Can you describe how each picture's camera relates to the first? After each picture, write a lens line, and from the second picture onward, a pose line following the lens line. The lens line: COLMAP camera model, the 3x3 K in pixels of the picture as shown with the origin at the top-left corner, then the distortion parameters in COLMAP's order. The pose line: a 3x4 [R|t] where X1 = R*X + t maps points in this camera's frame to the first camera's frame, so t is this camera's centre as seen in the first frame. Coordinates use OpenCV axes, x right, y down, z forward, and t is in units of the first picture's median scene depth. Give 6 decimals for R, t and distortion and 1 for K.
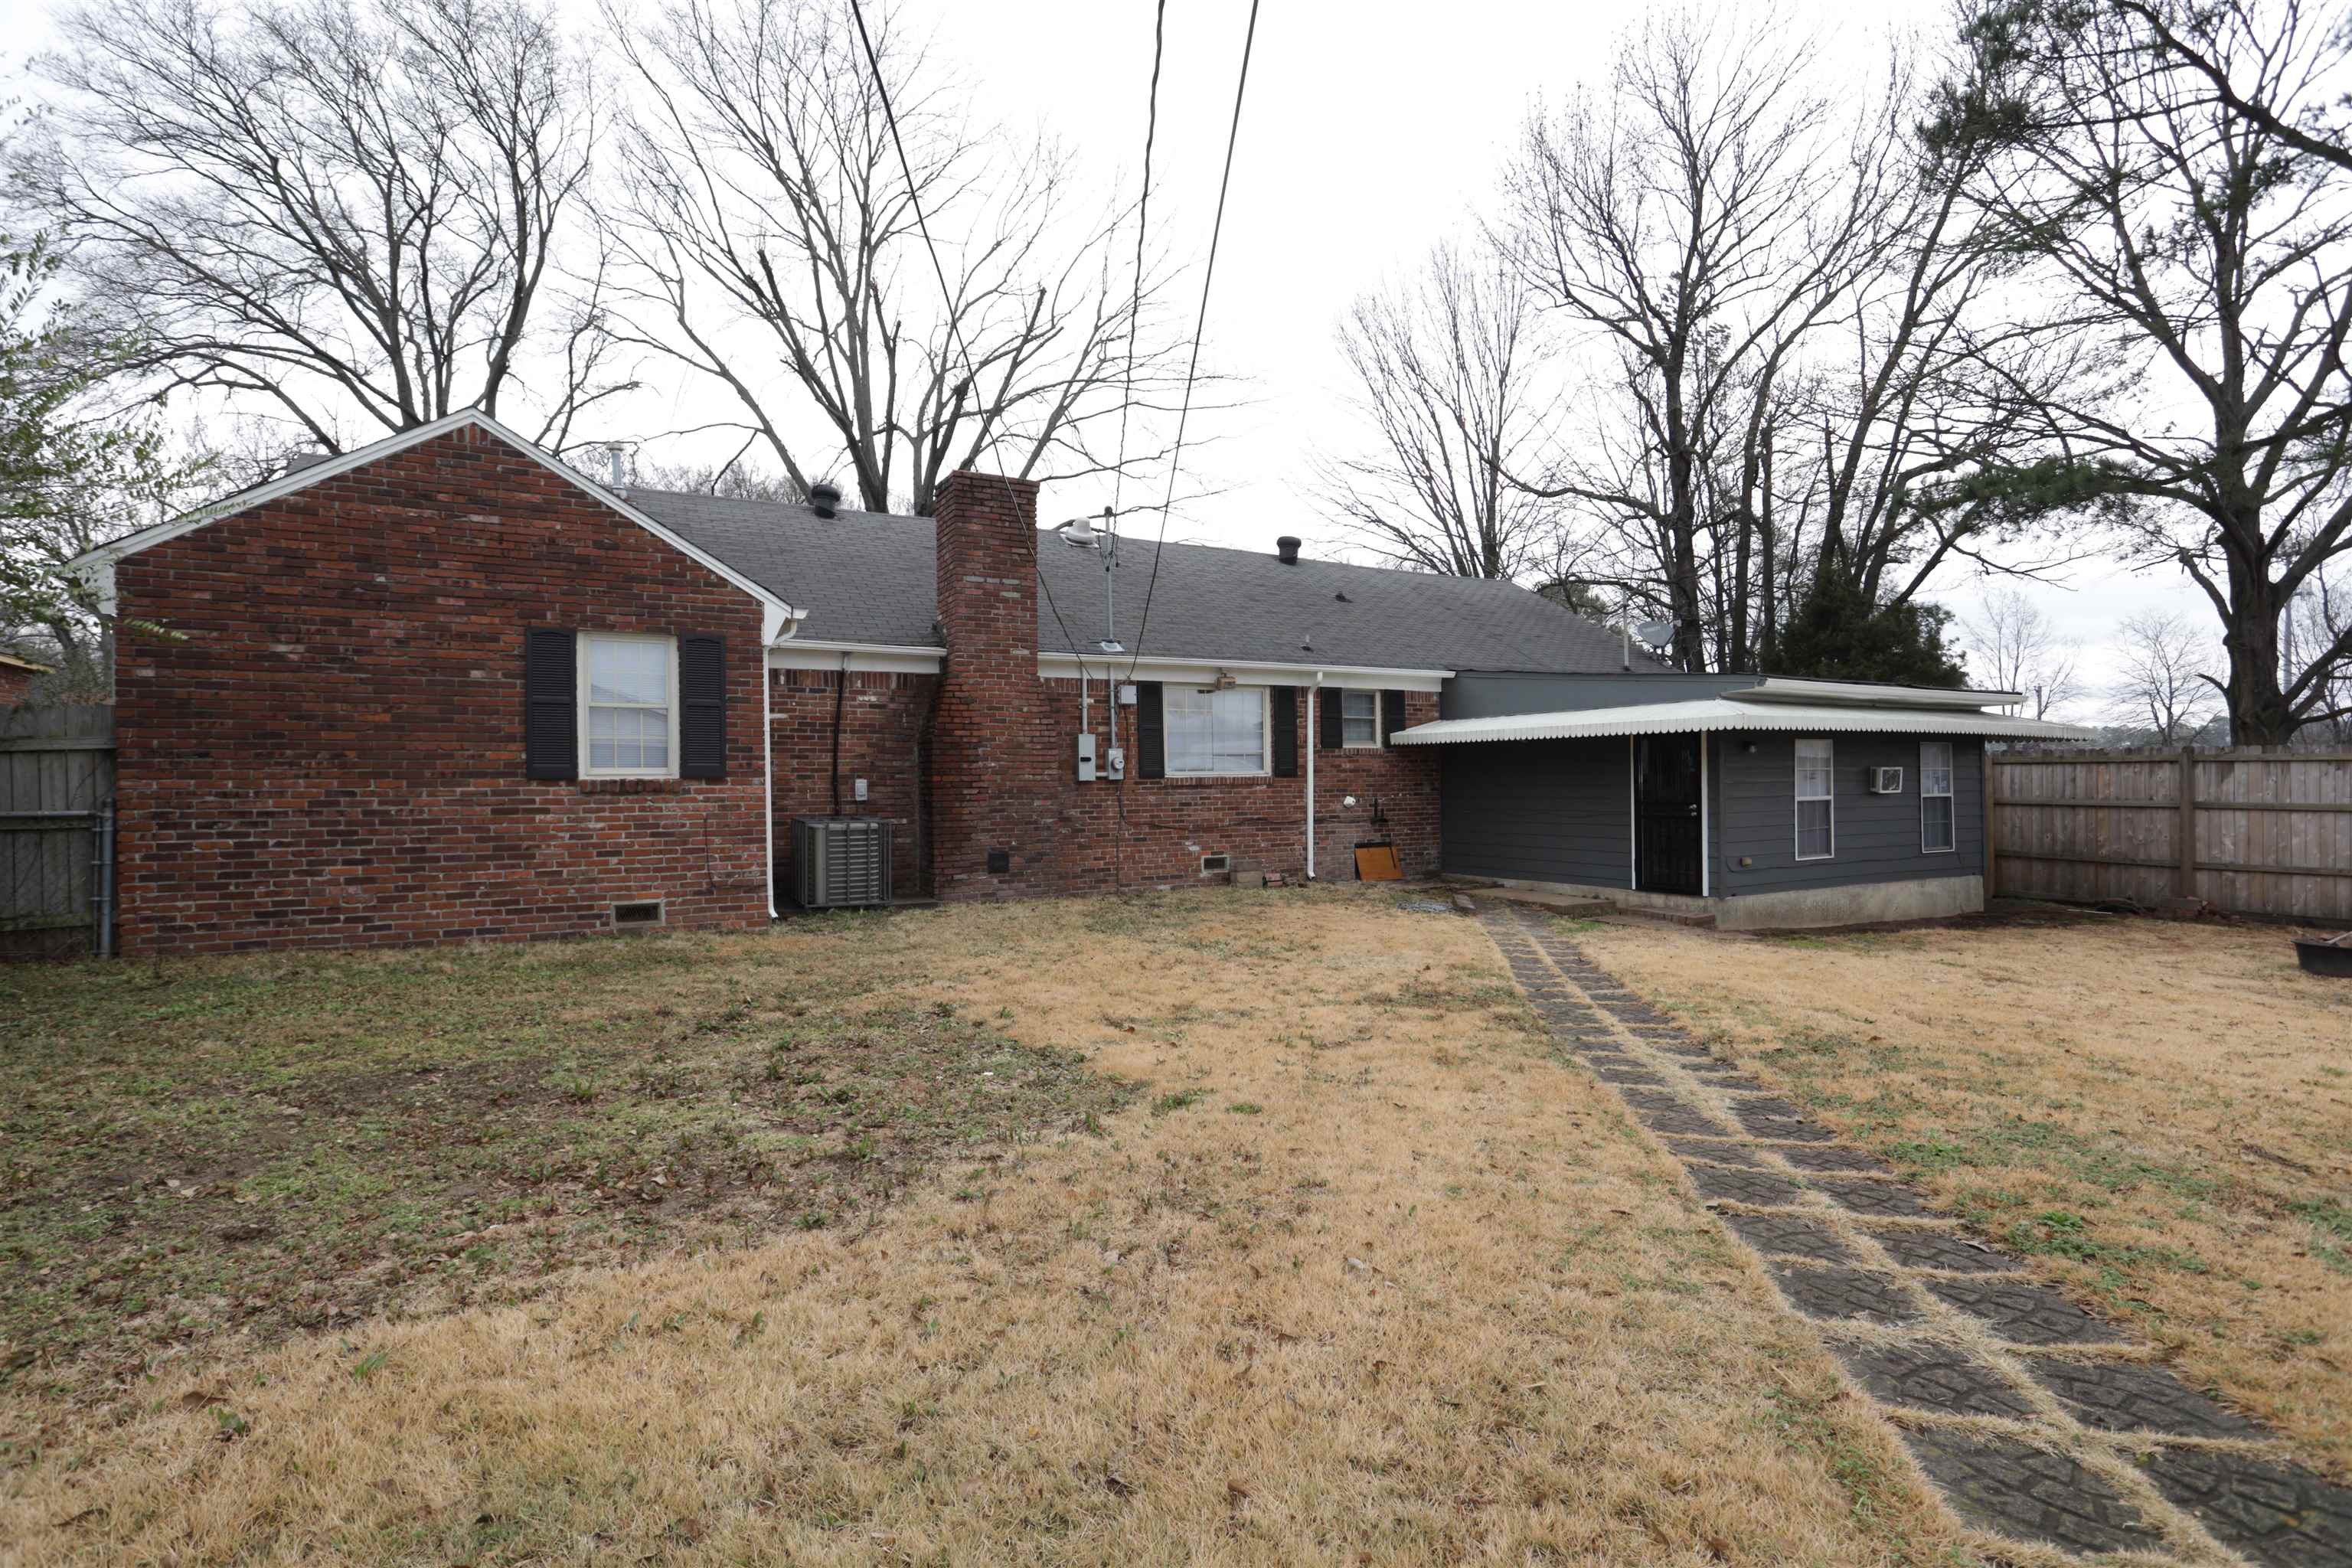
lens RADIAL K [[1121.6, 0, 1171.9], [0, 1121.6, 777.6], [0, 0, 1]] dist [-0.009819, 0.000650]
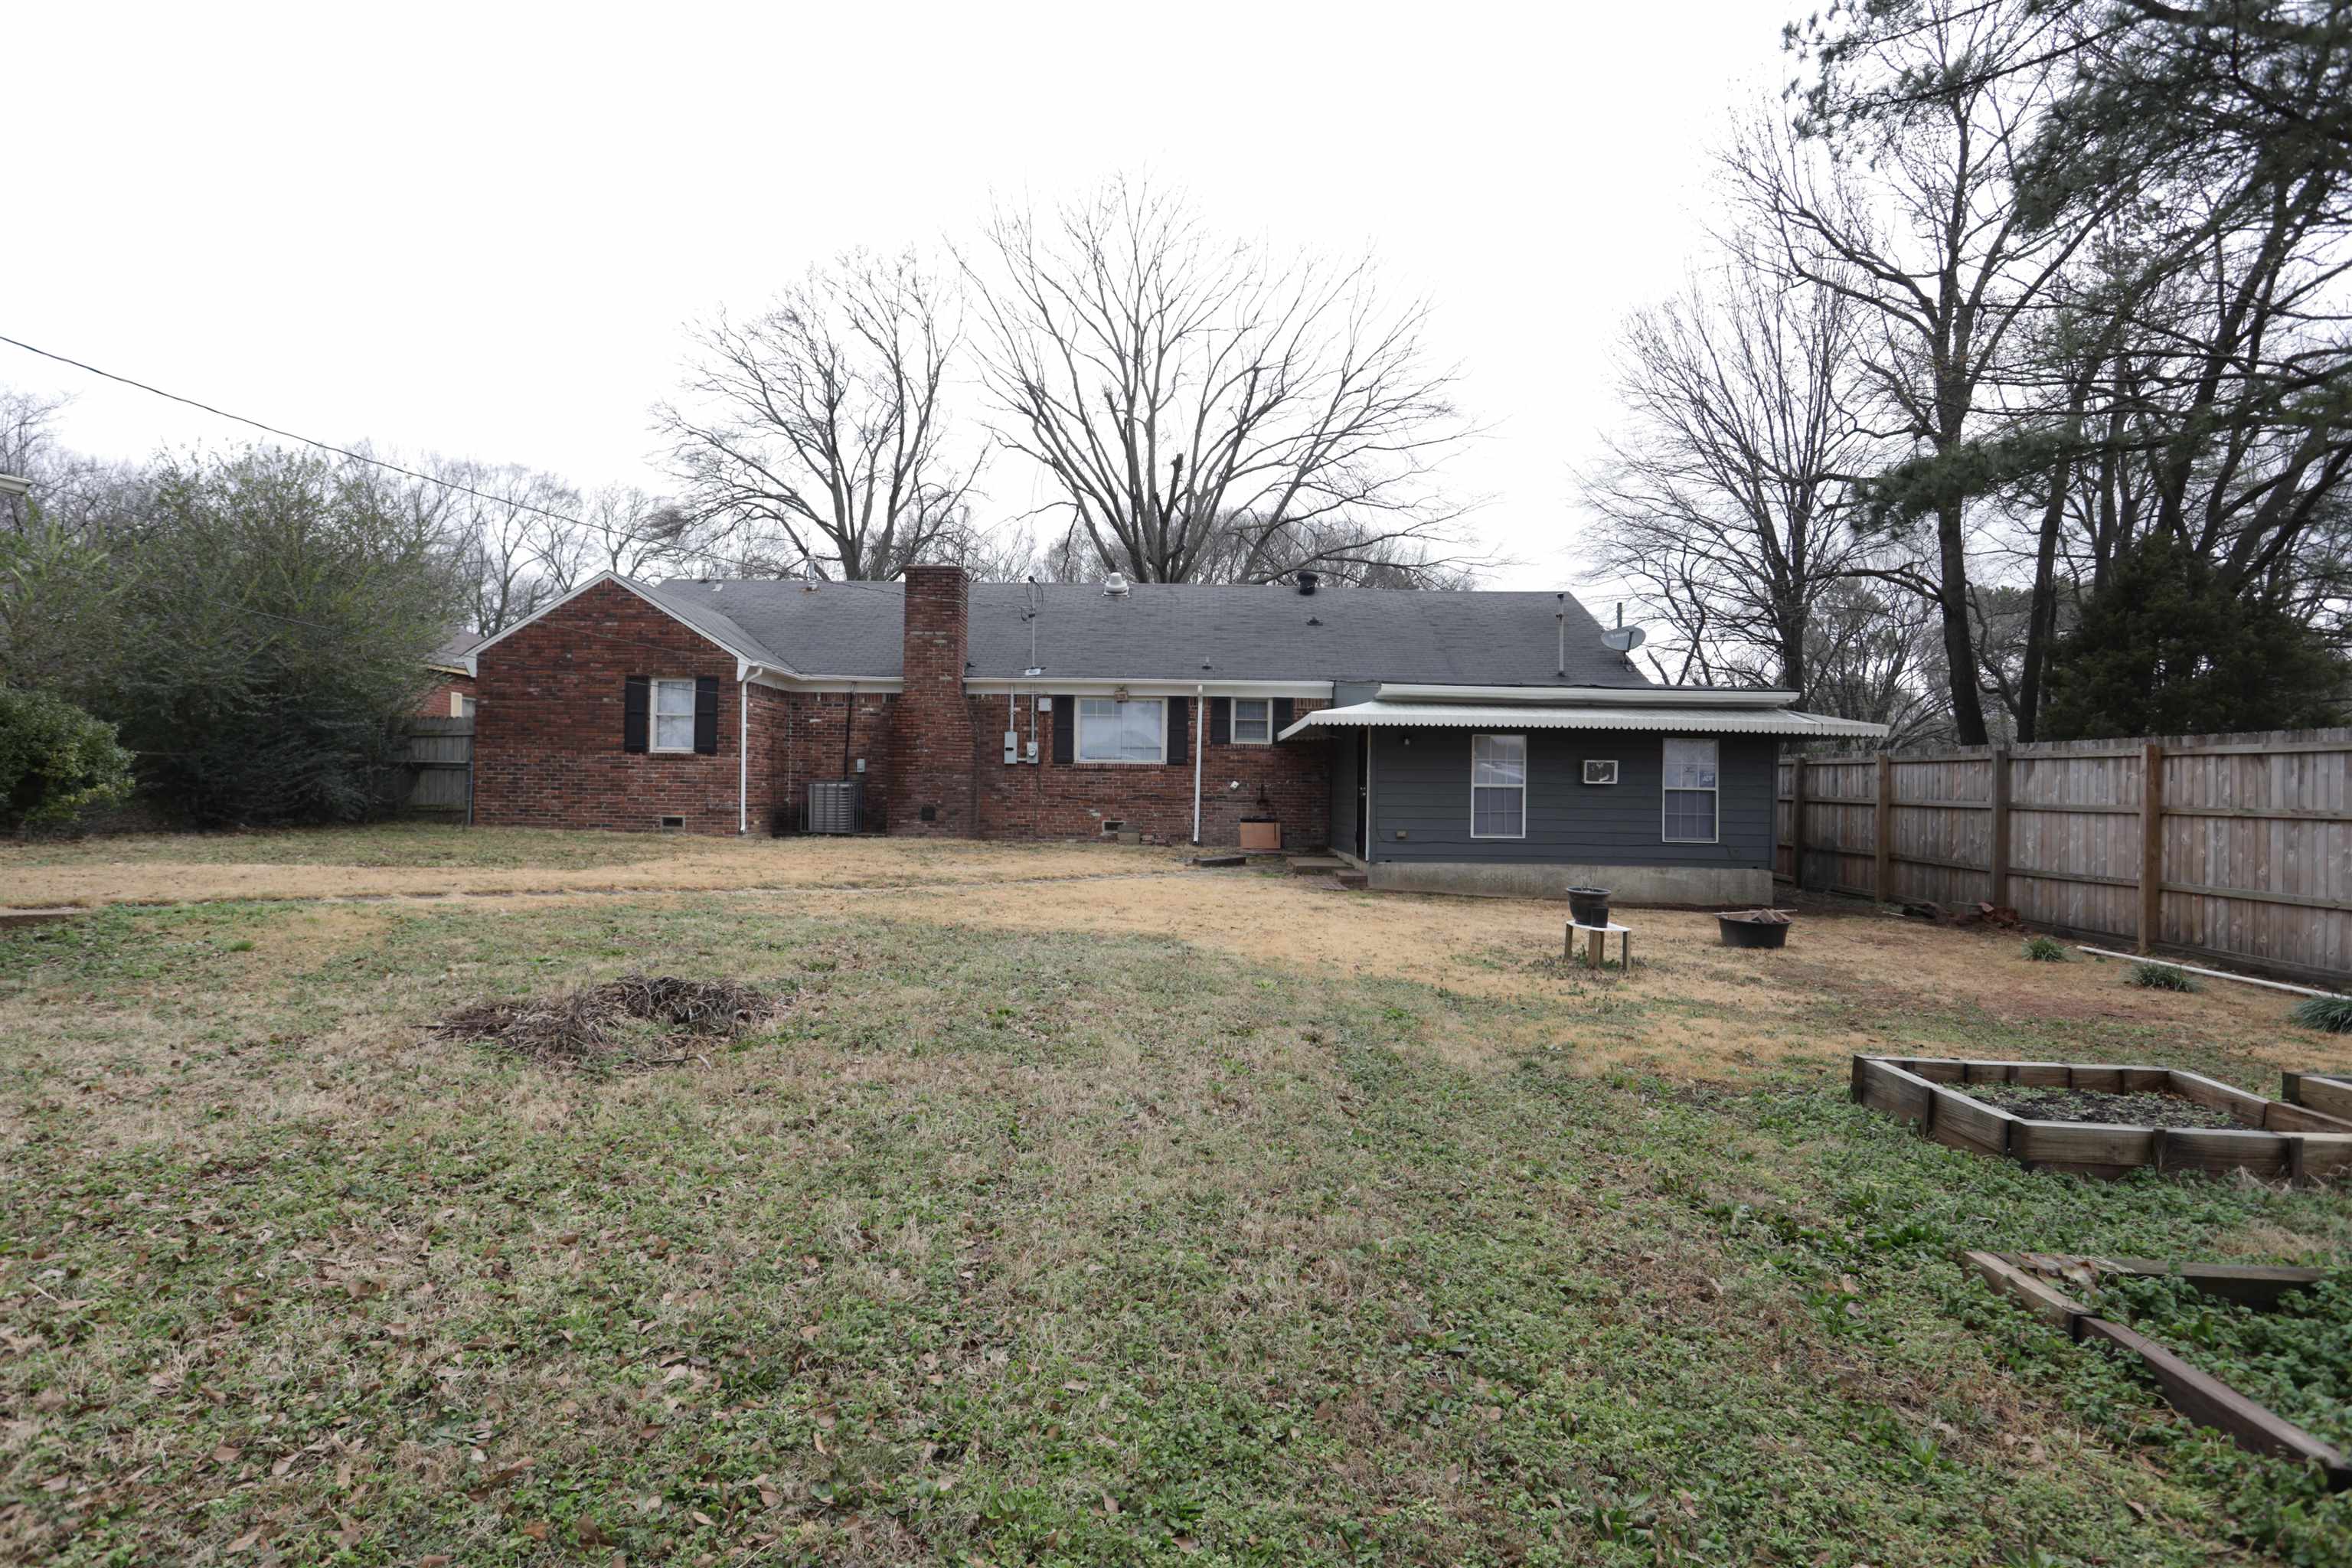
lens RADIAL K [[1121.6, 0, 1188.4], [0, 1121.6, 783.4], [0, 0, 1]] dist [-0.009819, 0.000650]
pose [[0.869151, 0.020459, -0.494123, 0.836384], [-0.023370, 0.999727, 0.000285, 0.022415], [0.493994, 0.011300, 0.869392, -0.159896]]
